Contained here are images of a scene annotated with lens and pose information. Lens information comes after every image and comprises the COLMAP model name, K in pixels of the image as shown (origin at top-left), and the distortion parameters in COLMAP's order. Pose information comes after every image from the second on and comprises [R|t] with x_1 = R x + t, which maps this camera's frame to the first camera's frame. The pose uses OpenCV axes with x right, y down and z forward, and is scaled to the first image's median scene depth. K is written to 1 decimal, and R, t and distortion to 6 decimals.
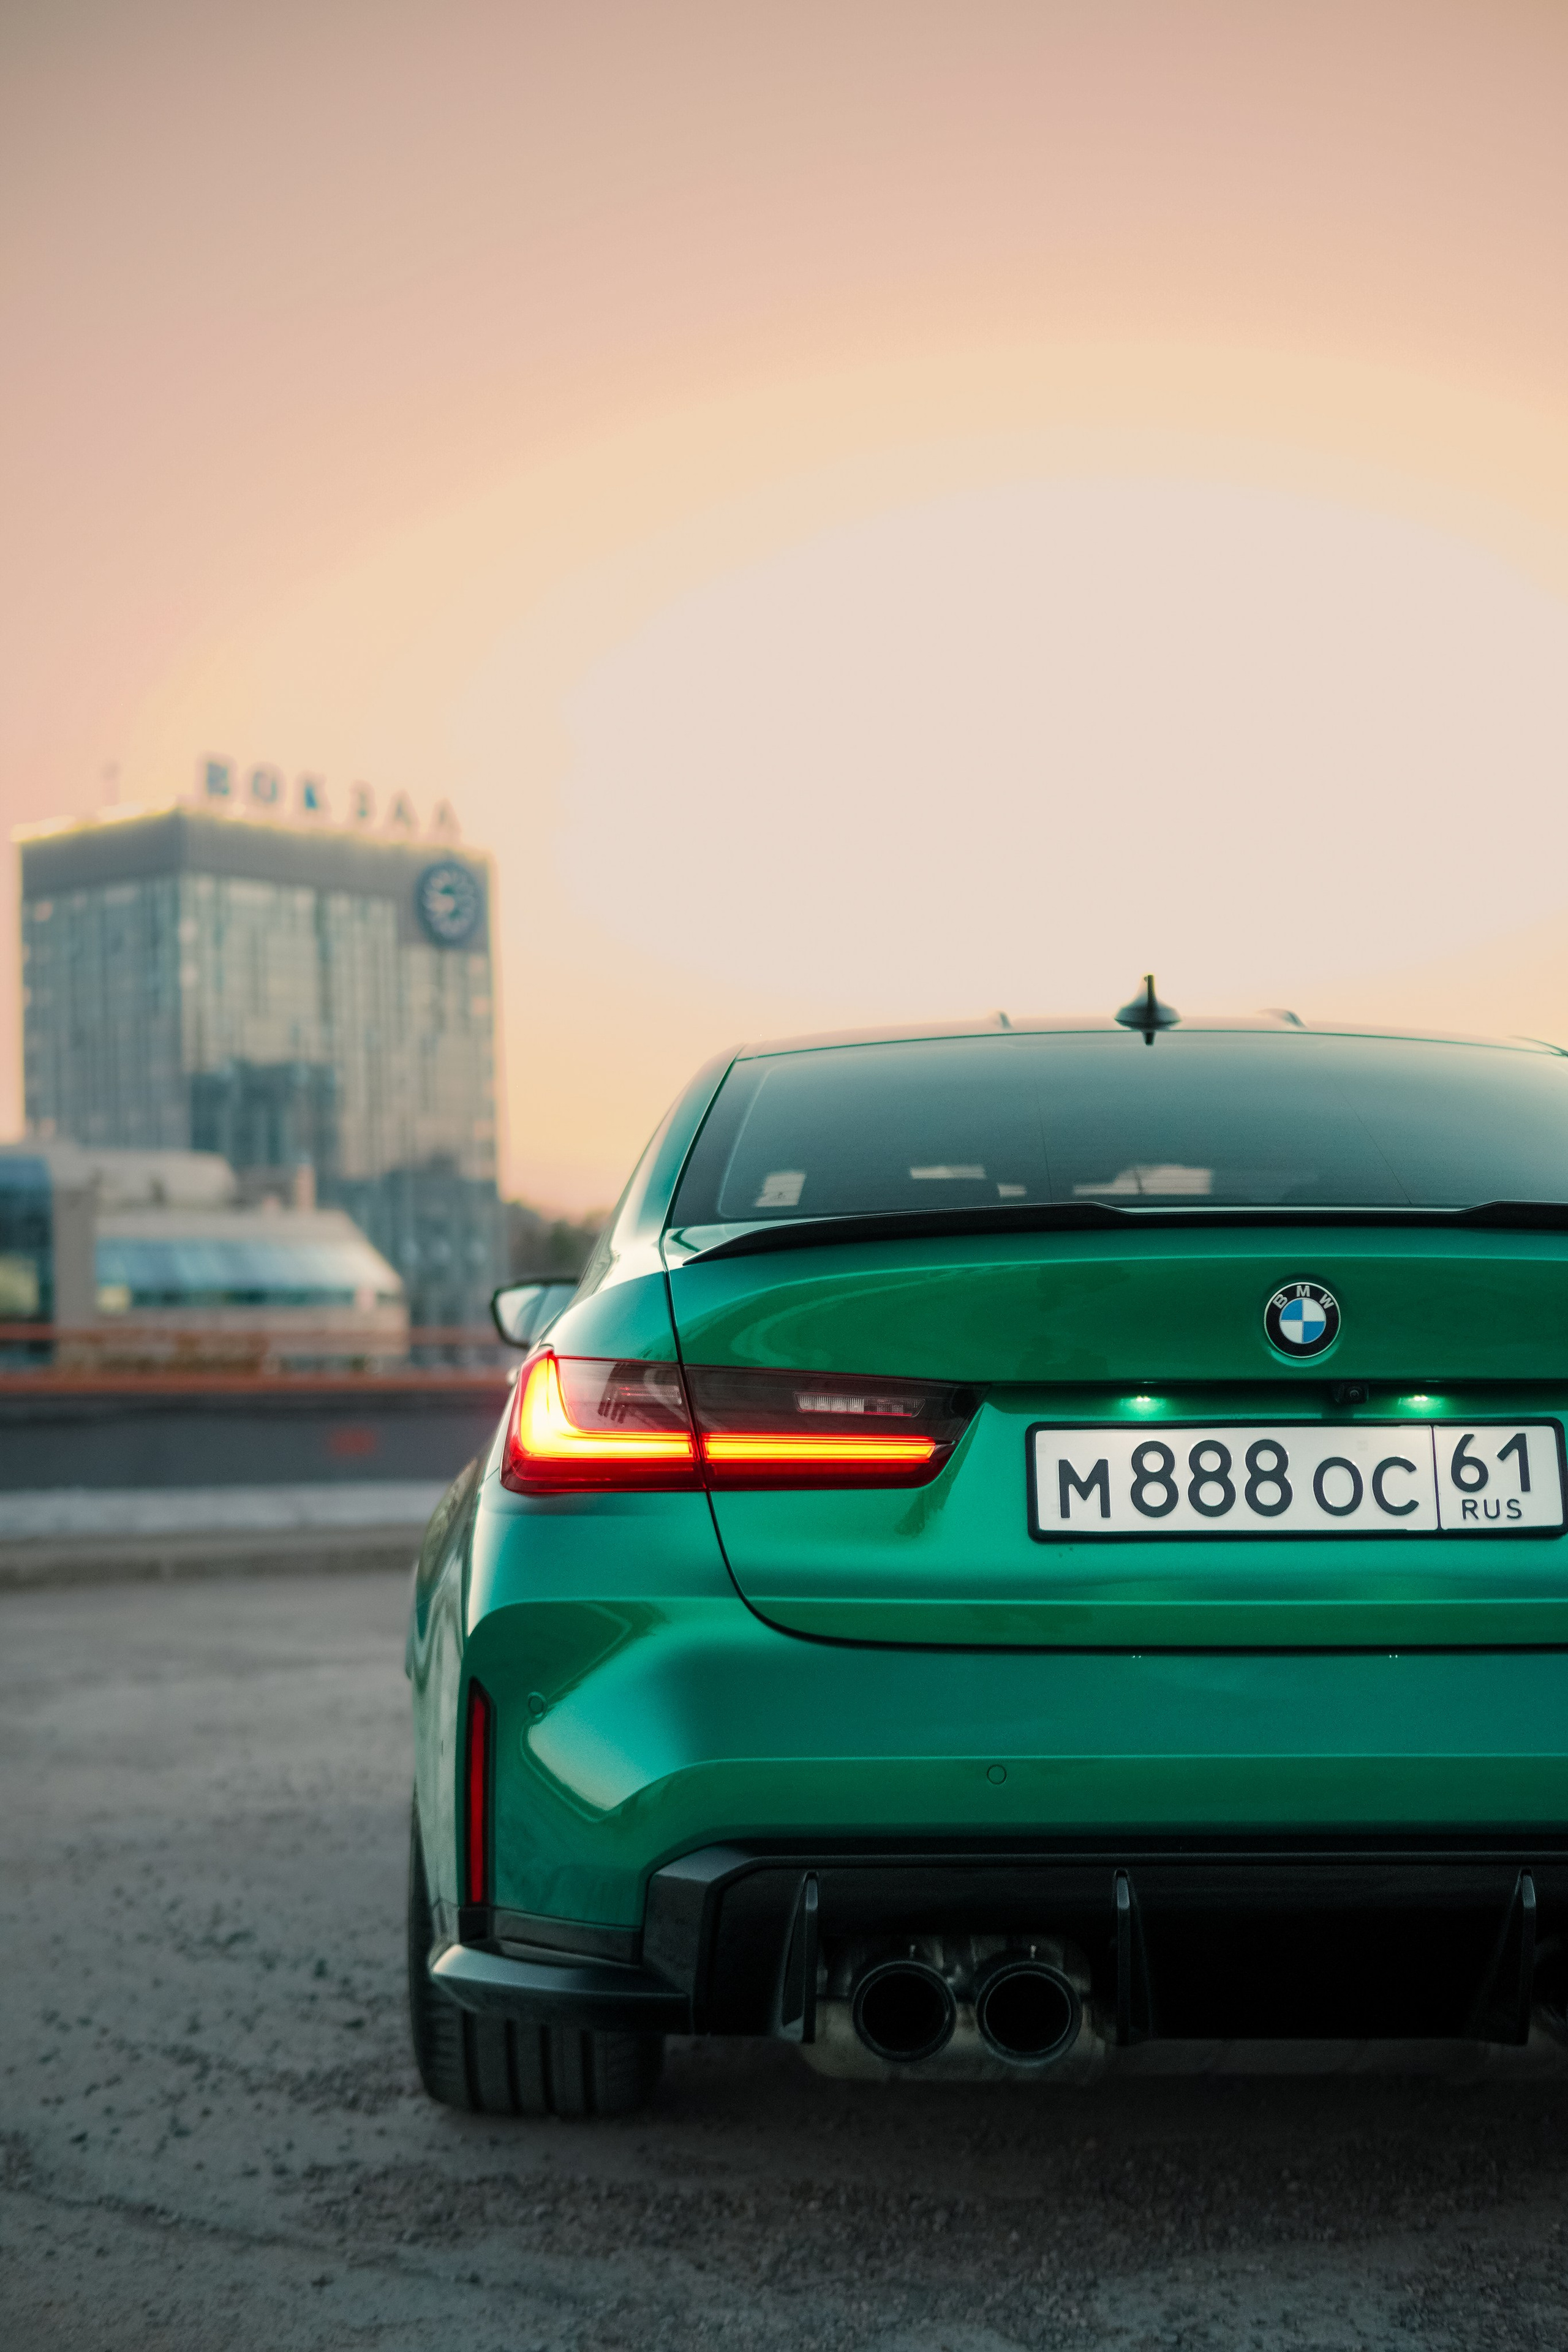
lens RADIAL K [[3084.5, 0, 795.8], [0, 3084.5, 1177.2], [0, 0, 1]] dist [0.010131, 0.000000]
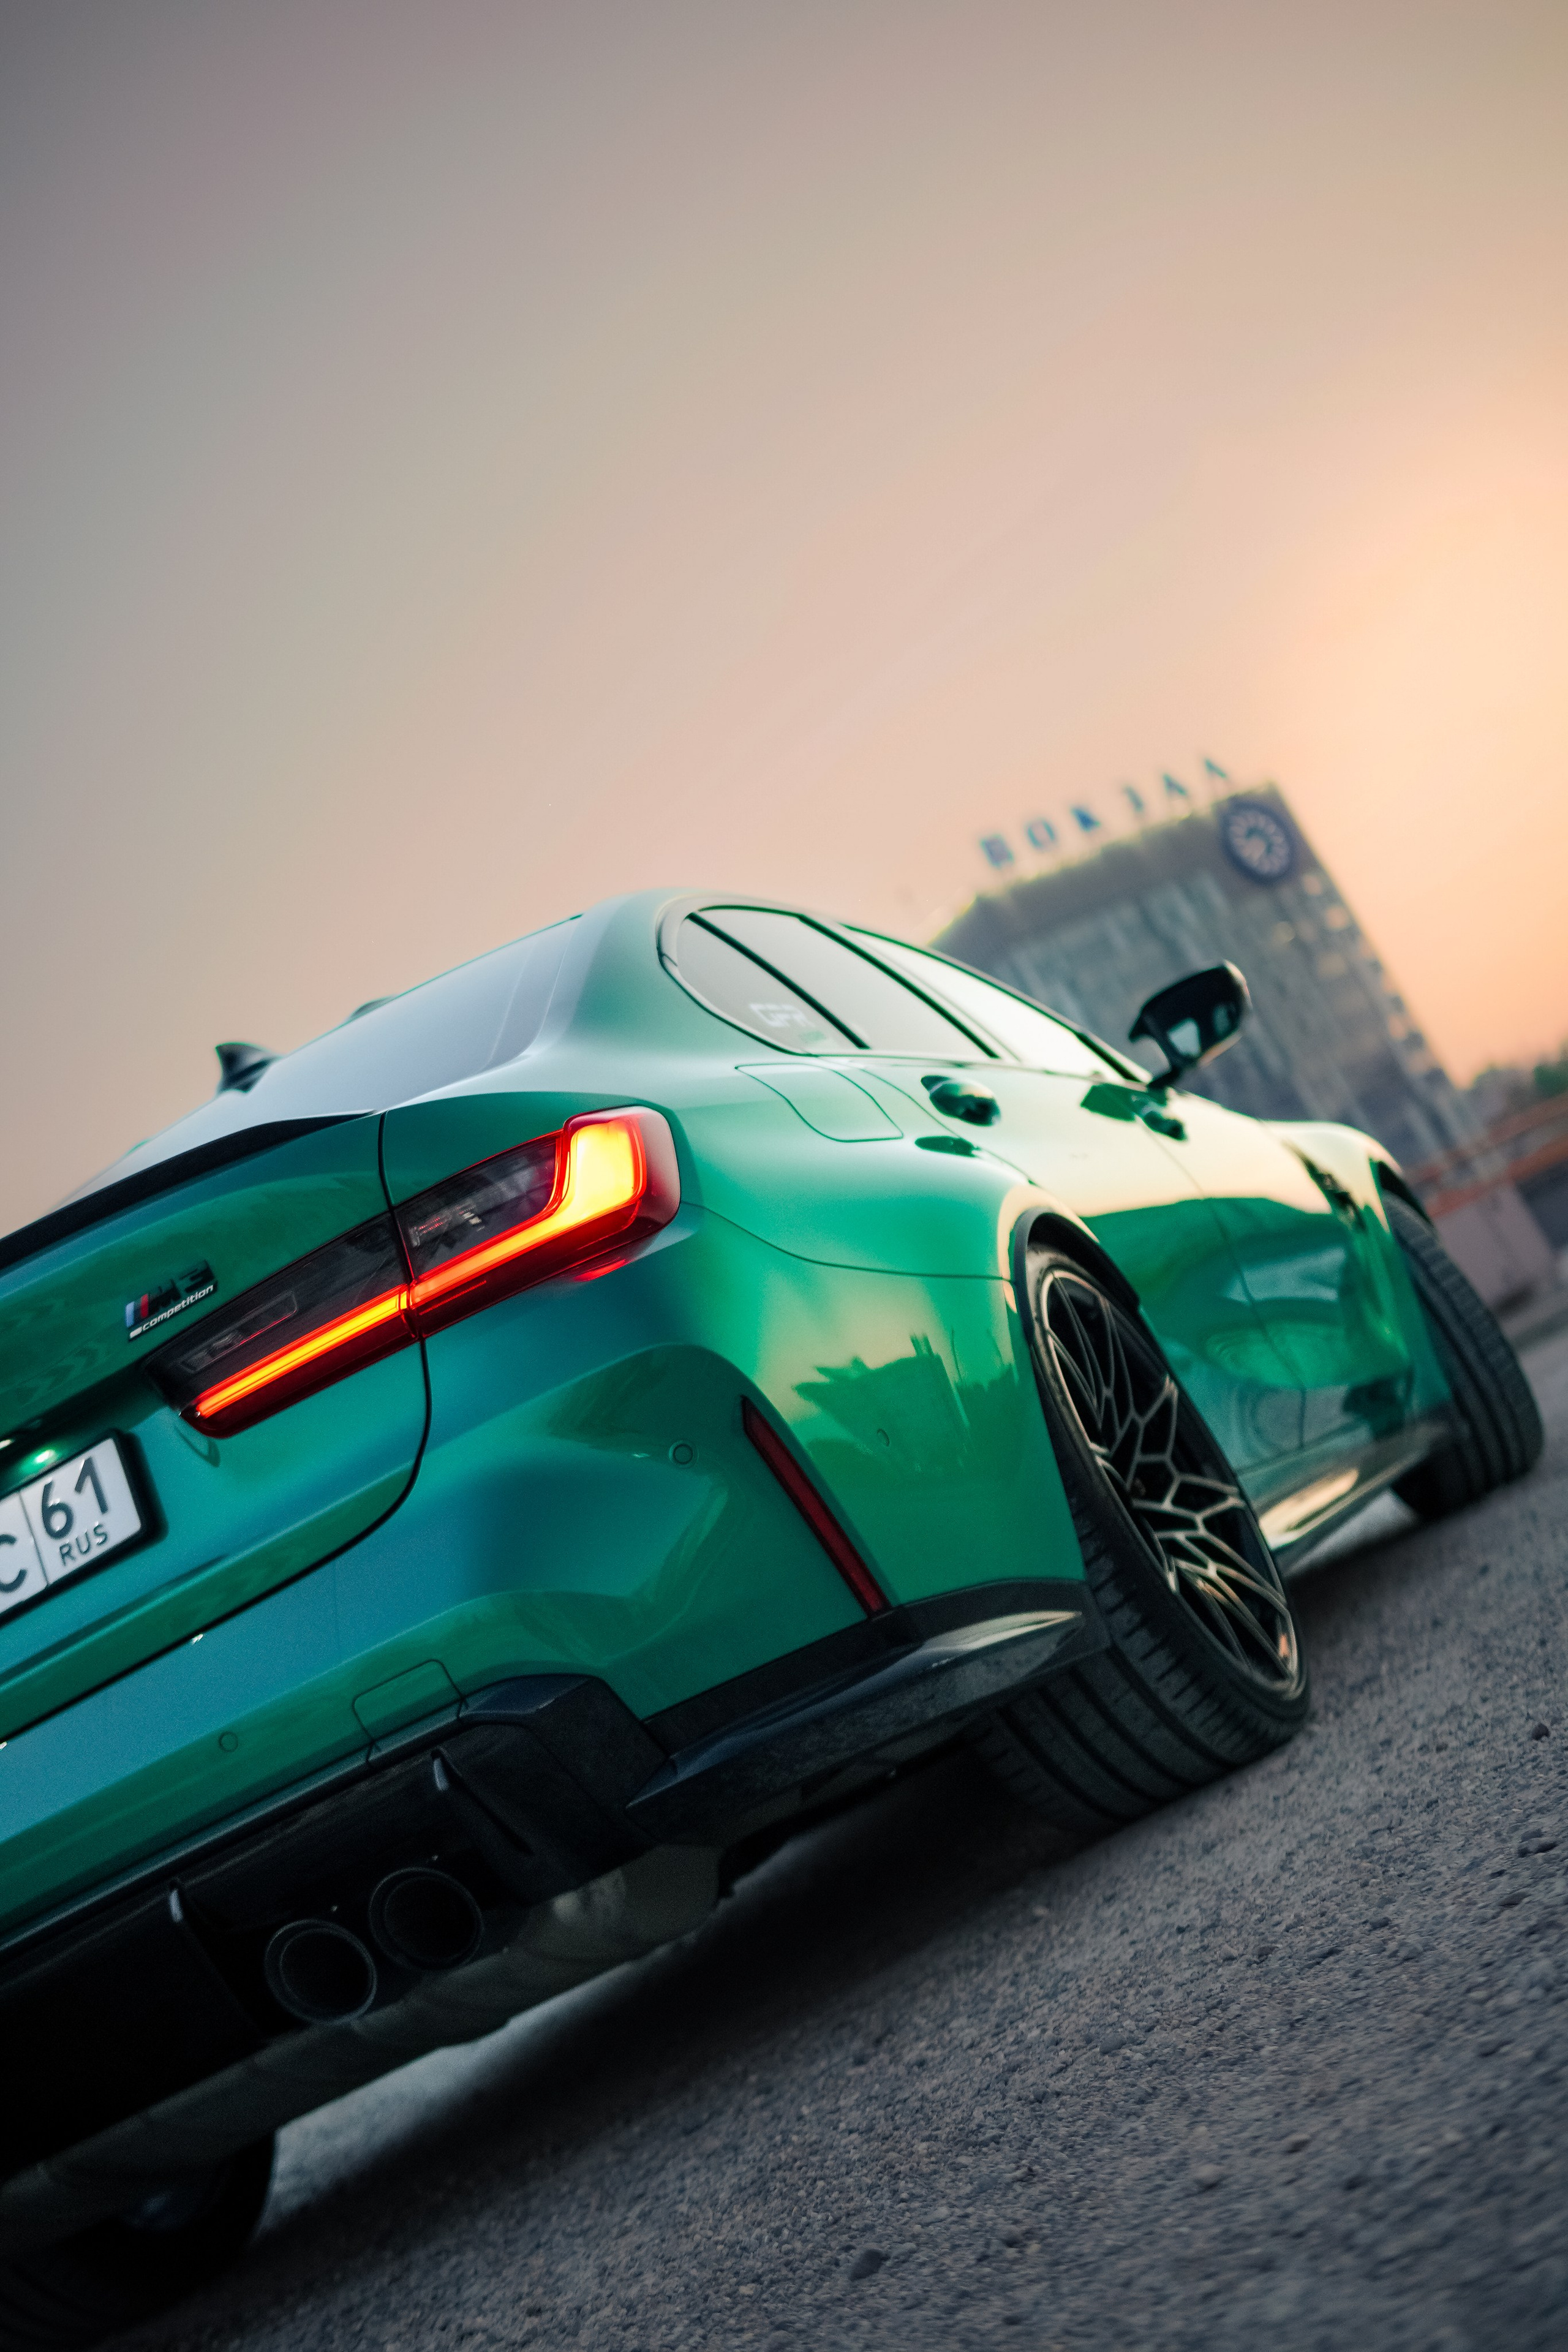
lens RADIAL K [[3084.5, 0, 775.6], [0, 3084.5, 1180.2], [0, 0, 1]] dist [0.010131, 0.000000]
pose [[0.831151, -0.466283, -0.302931, 0.722033], [0.469035, 0.880523, -0.068444, 0.166769], [0.298653, -0.085198, 0.950551, 0.127809]]
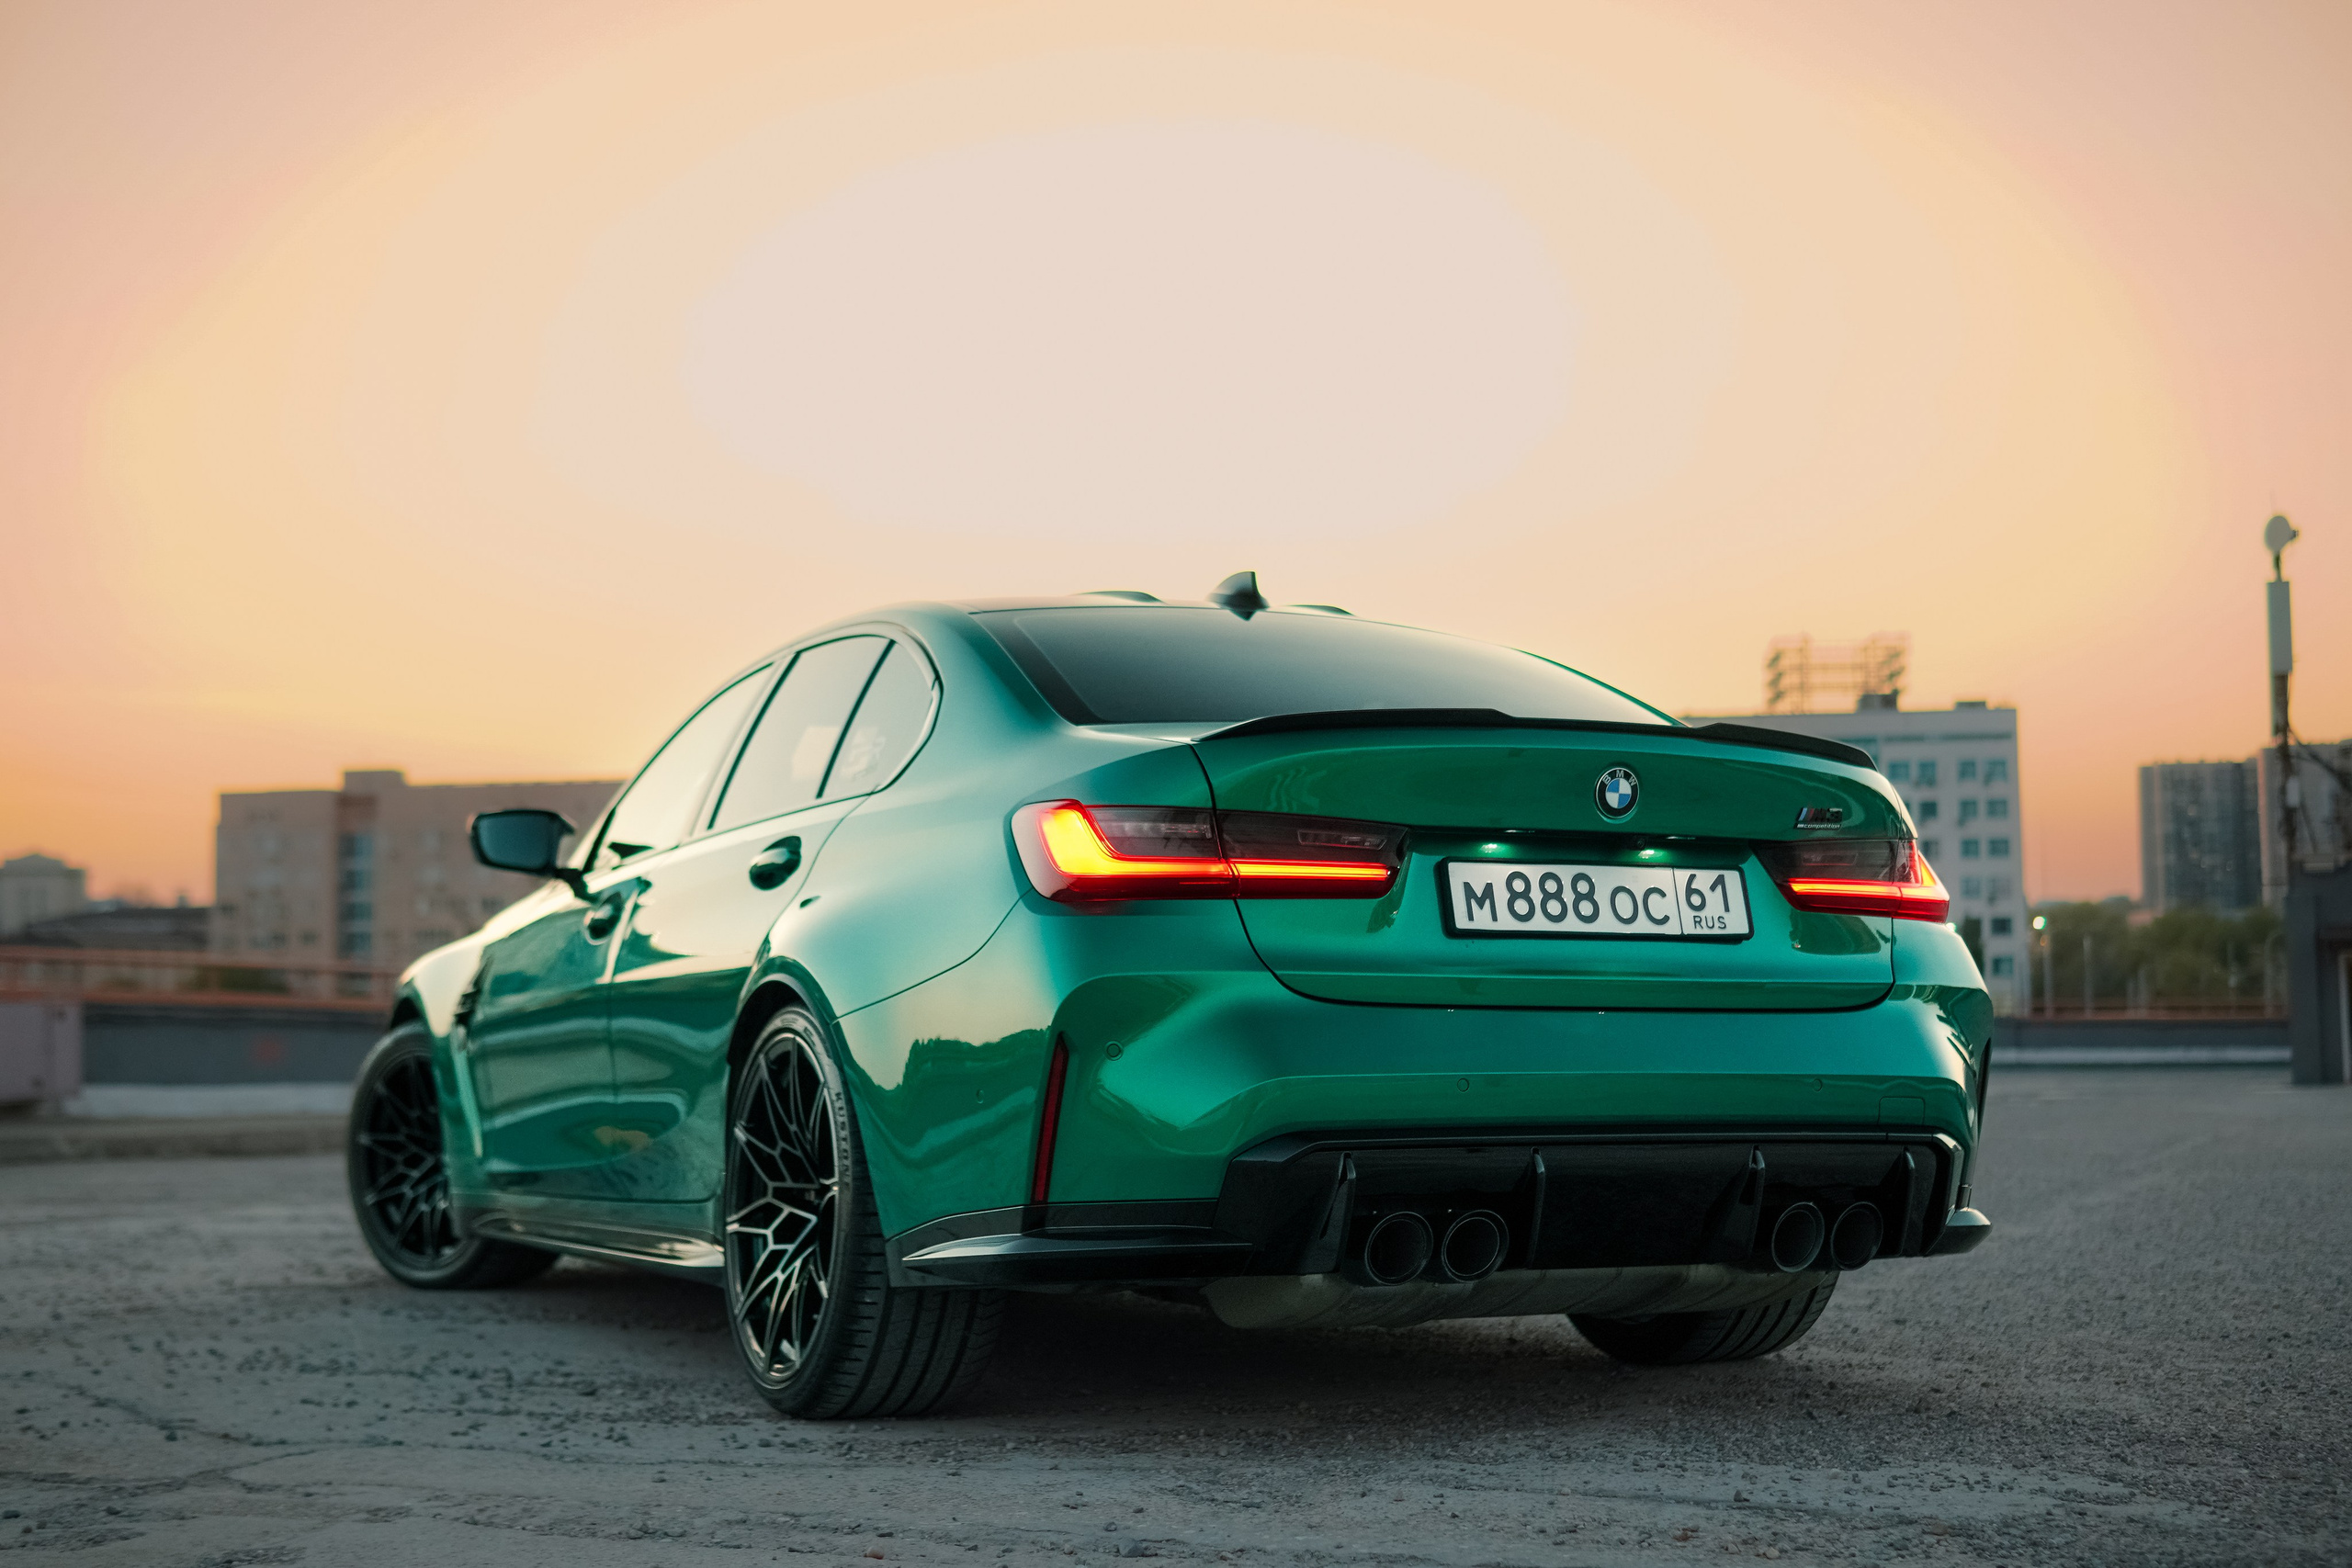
lens RADIAL K [[3084.2, 0, 1200.7], [0, 3084.2, 802.0], [0, 0, 1]] dist [0.010131, 0.000000]
pose [[0.899295, 0.042965, 0.435226, -0.634976], [-0.036271, 0.999061, -0.023682, 0.088140], [-0.435835, 0.005511, 0.900010, -0.255480]]
